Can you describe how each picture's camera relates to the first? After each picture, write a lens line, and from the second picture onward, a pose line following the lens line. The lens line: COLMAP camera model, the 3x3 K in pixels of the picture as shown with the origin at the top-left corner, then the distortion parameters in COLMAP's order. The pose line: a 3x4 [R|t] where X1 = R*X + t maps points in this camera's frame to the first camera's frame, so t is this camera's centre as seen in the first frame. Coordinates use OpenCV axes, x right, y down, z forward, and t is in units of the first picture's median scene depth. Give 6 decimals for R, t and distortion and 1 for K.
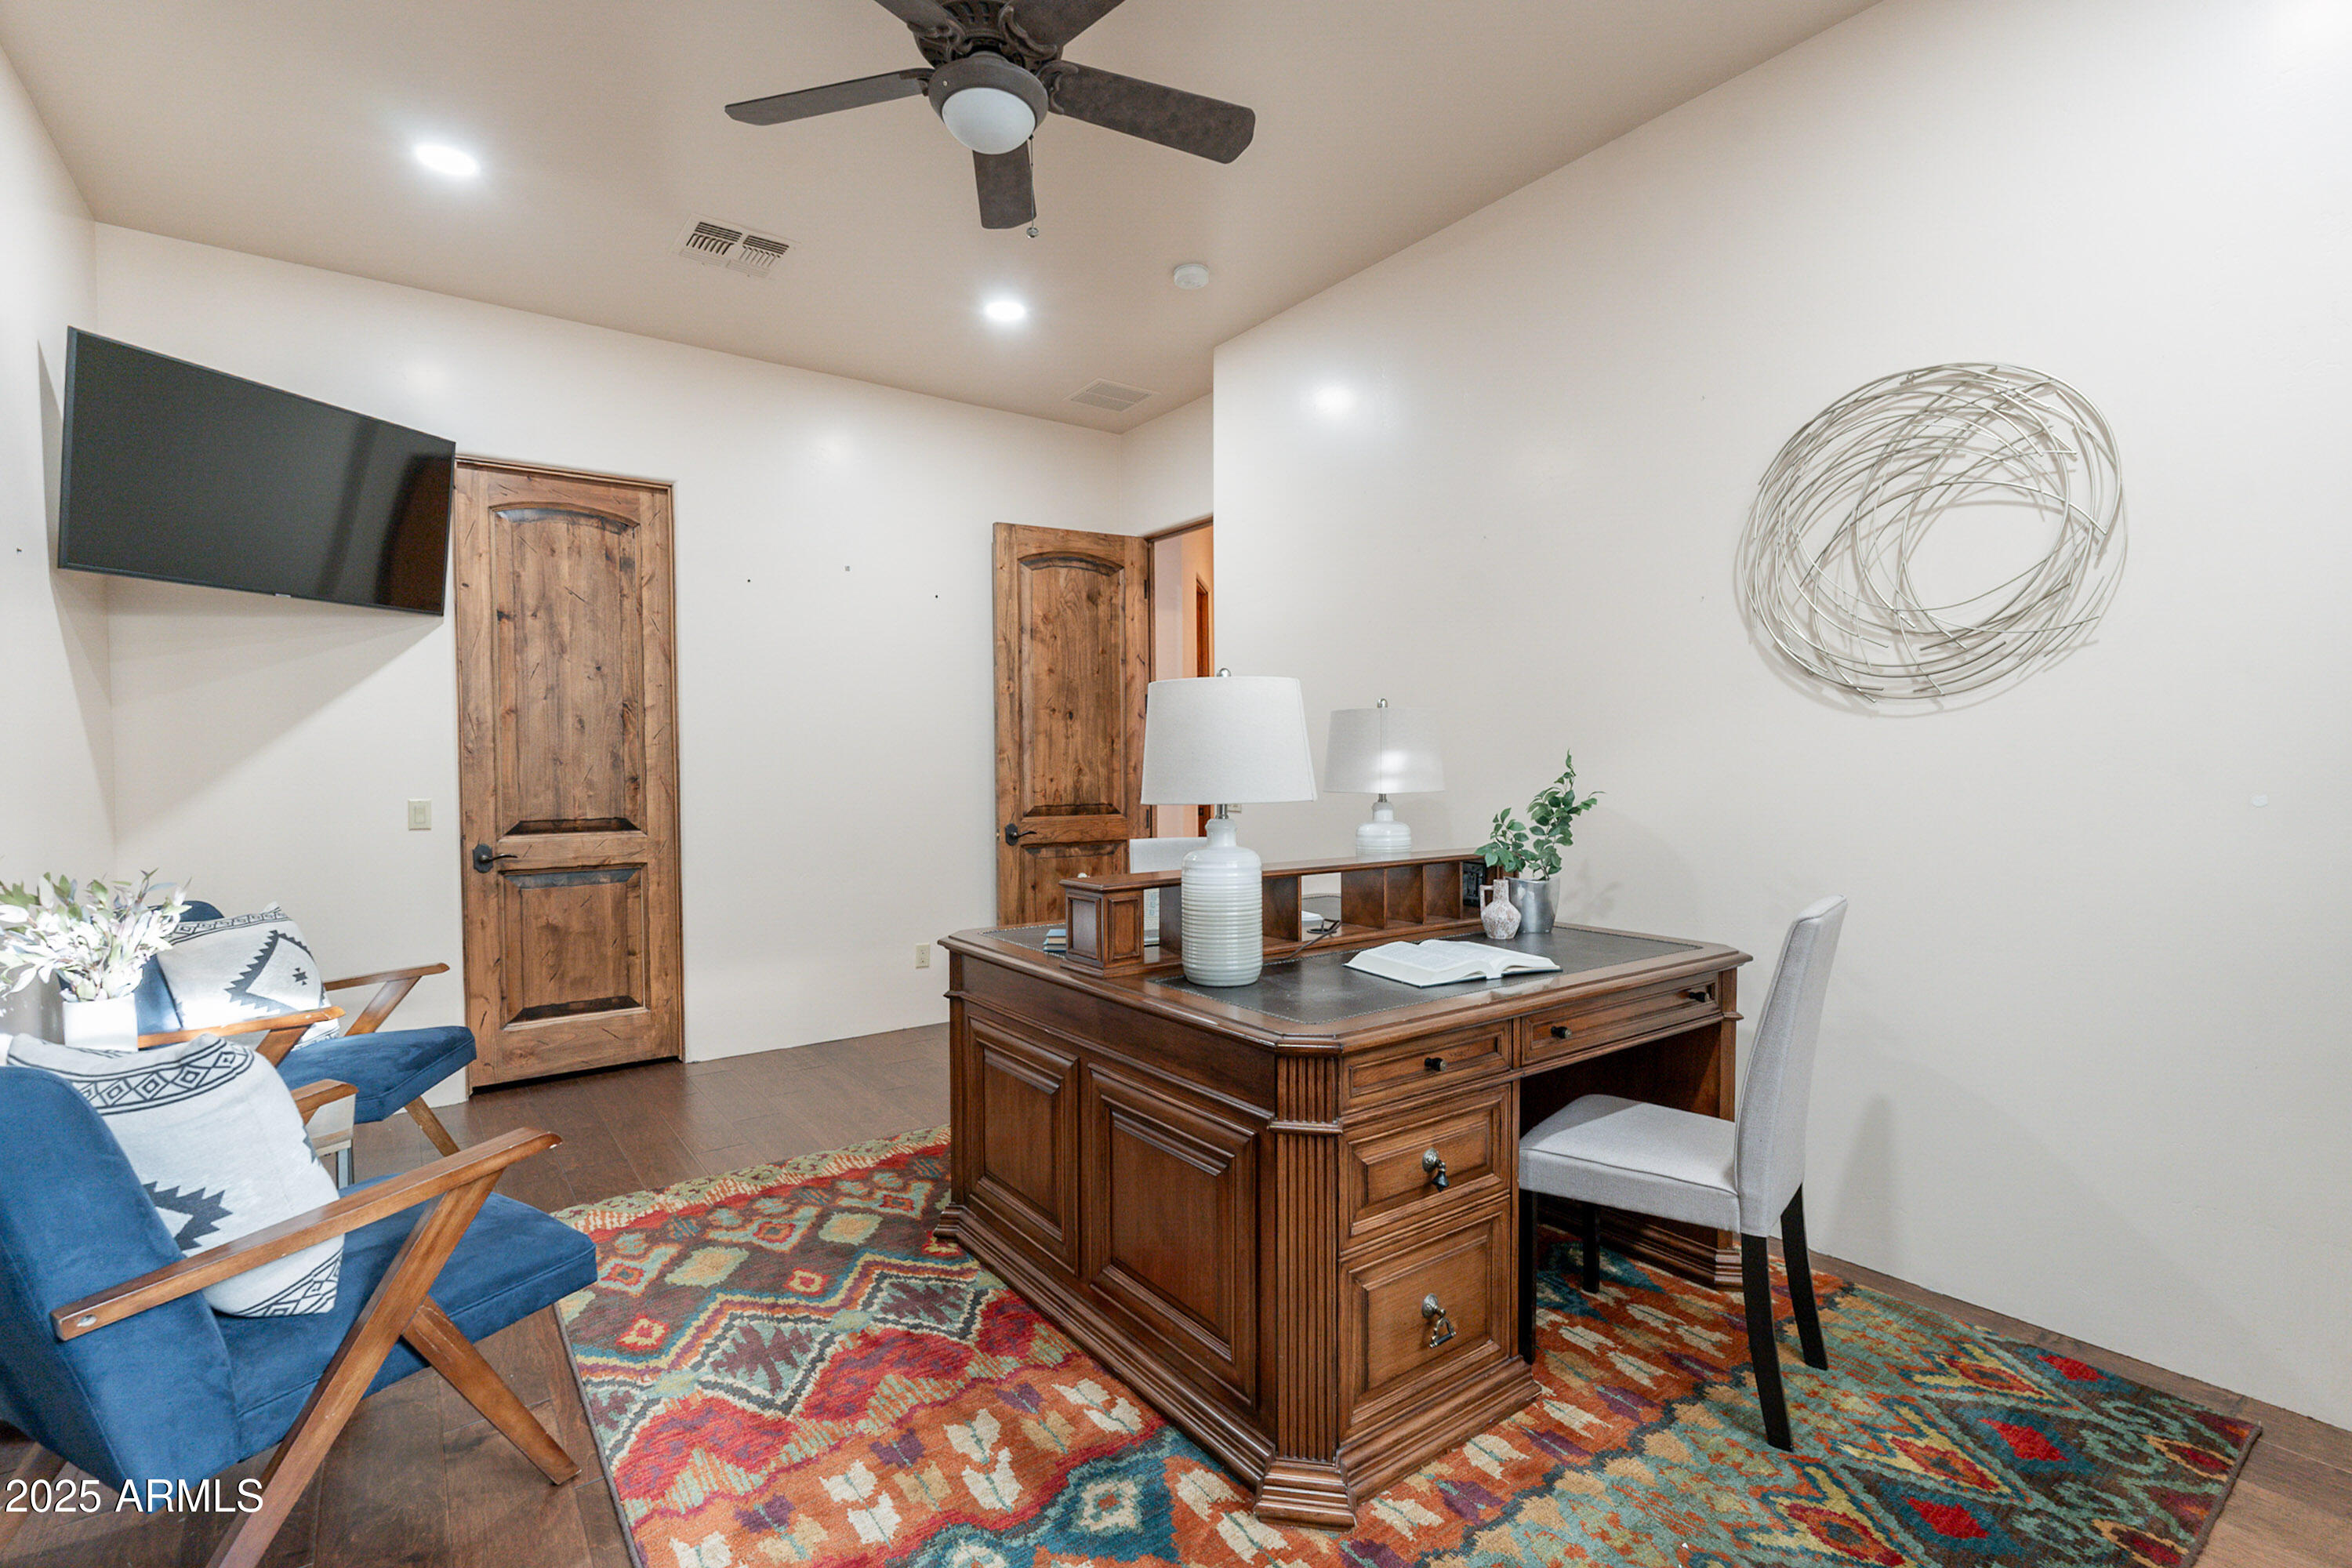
lens RADIAL K [[1070.4, 0, 1176.0], [0, 1070.4, 784.0], [0, 0, 1]] dist [-0.002084, 0.000076]
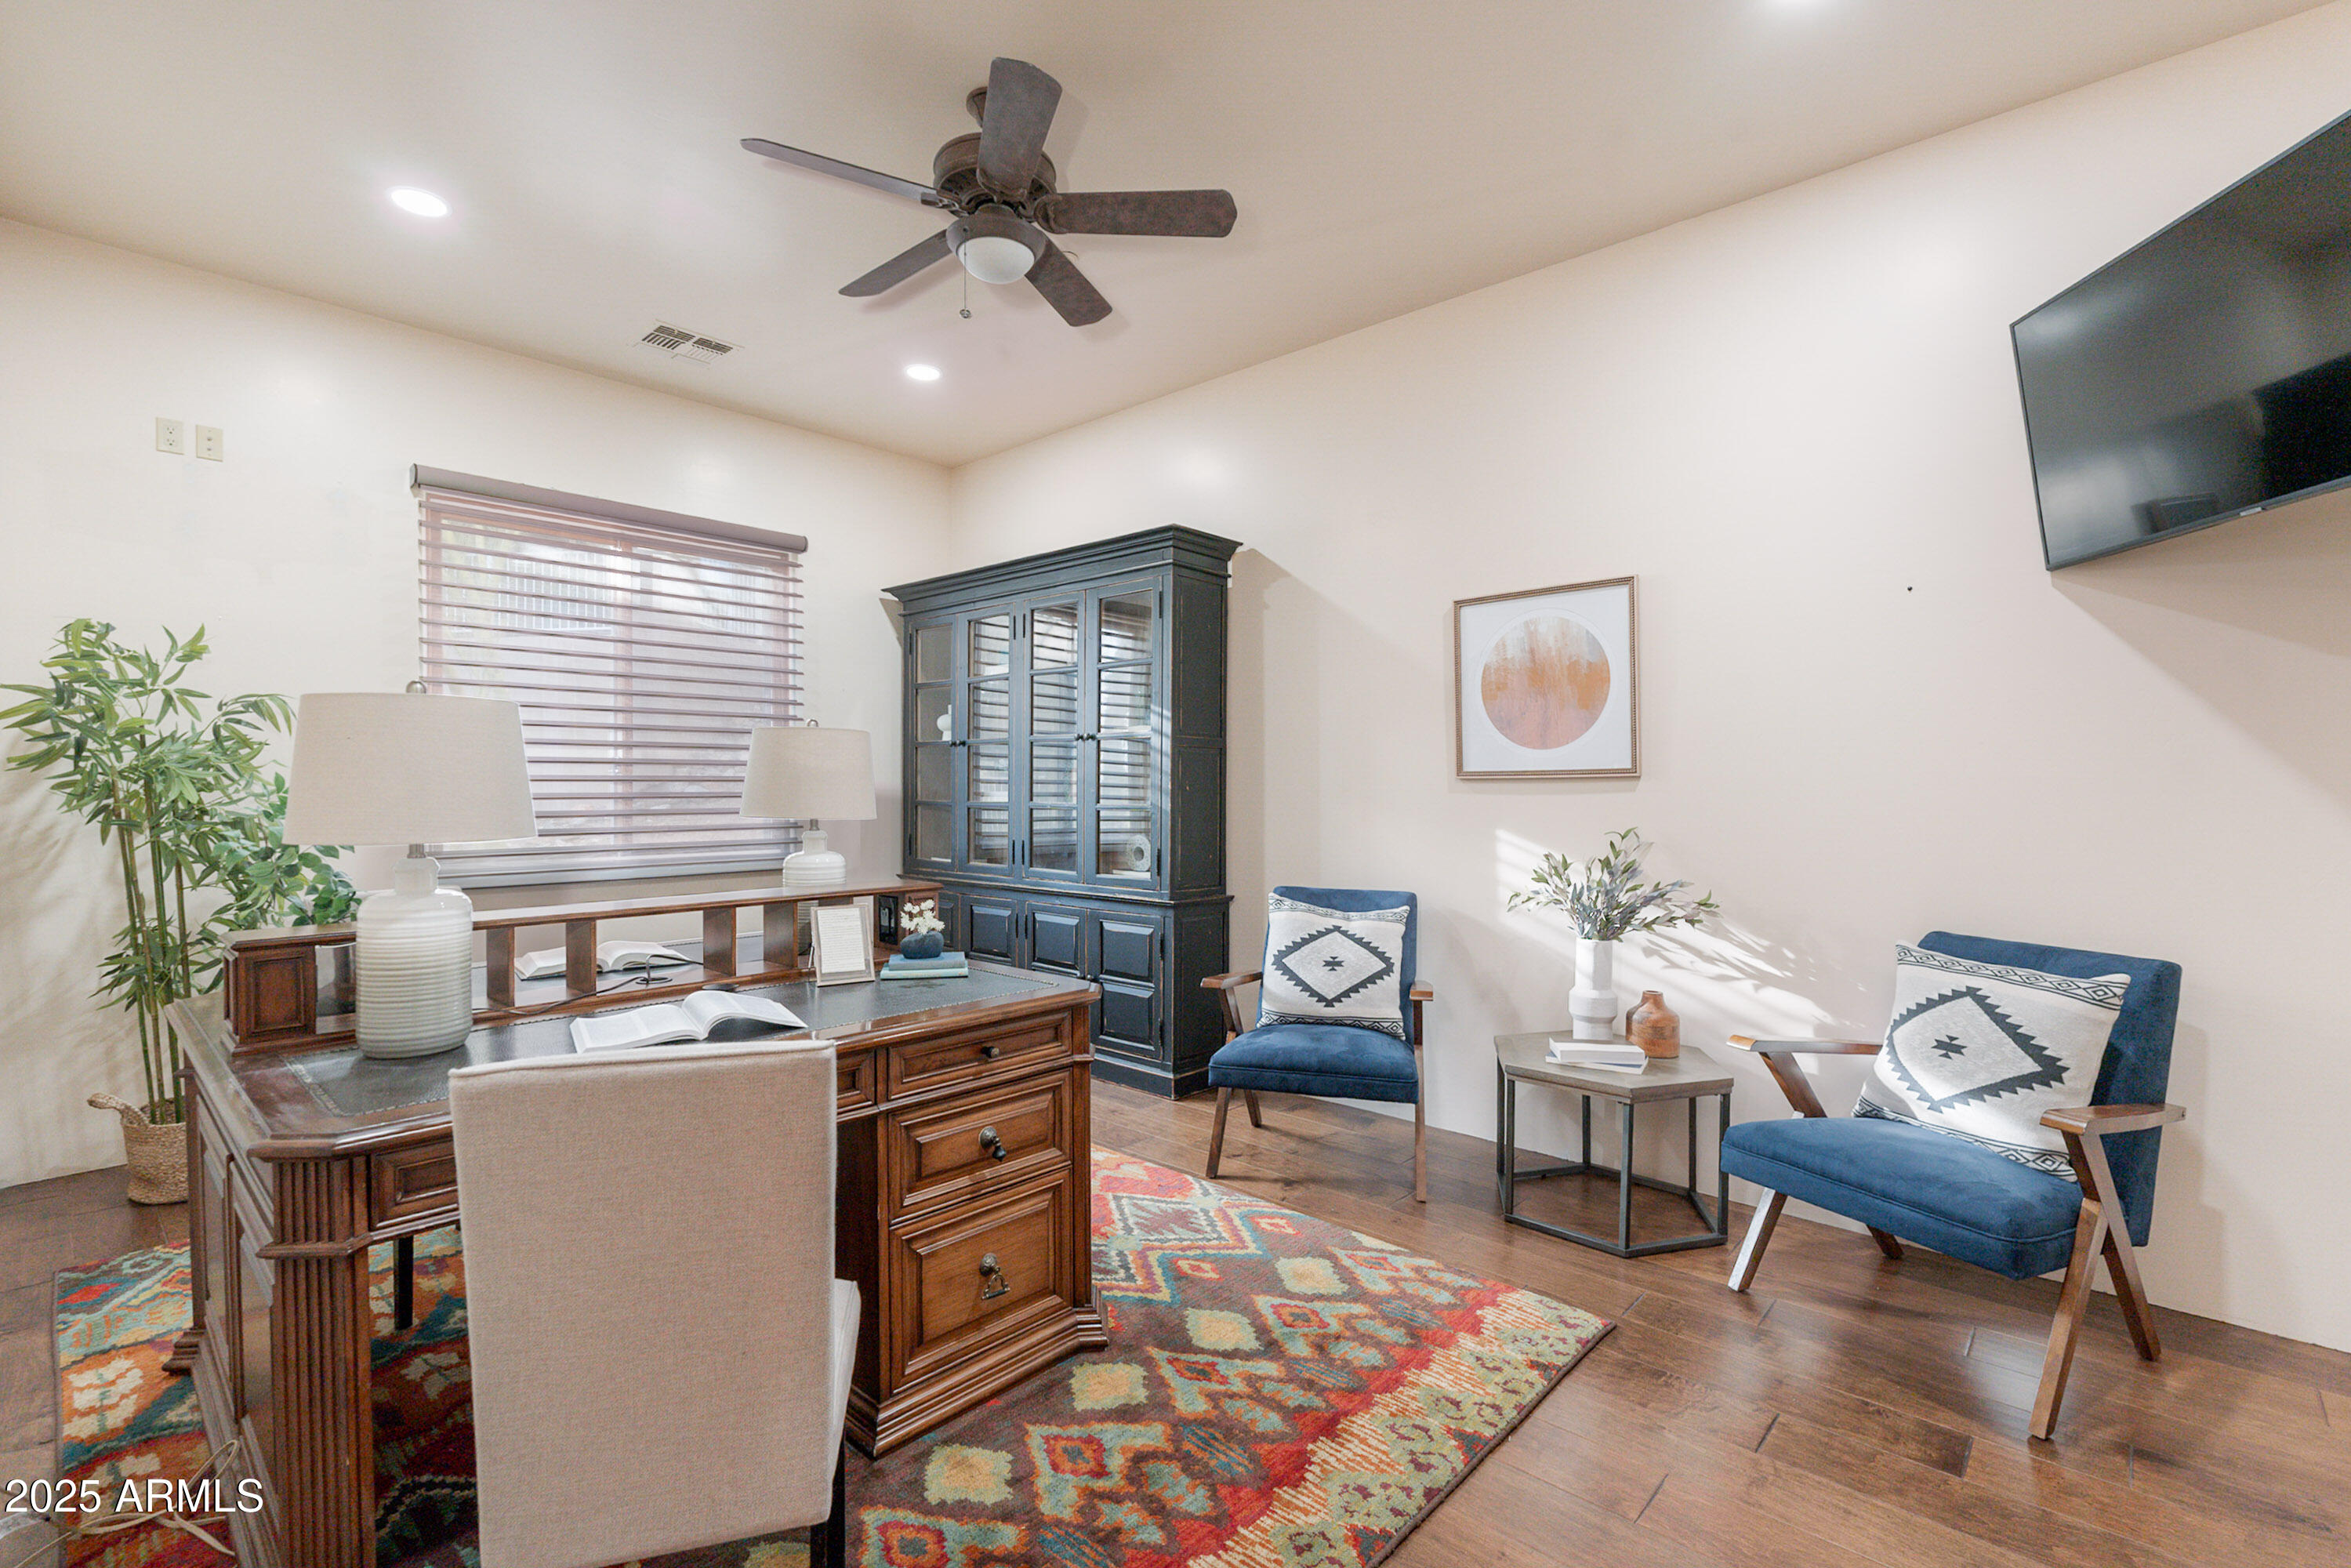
lens RADIAL K [[1070.0, 0, 1175.5], [0, 1070.0, 784.0], [0, 0, 1]] dist [-0.002084, 0.000076]
pose [[-0.980816, 0.005546, -0.194856, -0.104624], [0.001661, 0.999797, 0.020096, -0.038206], [0.194927, 0.019387, -0.980626, 1.819879]]
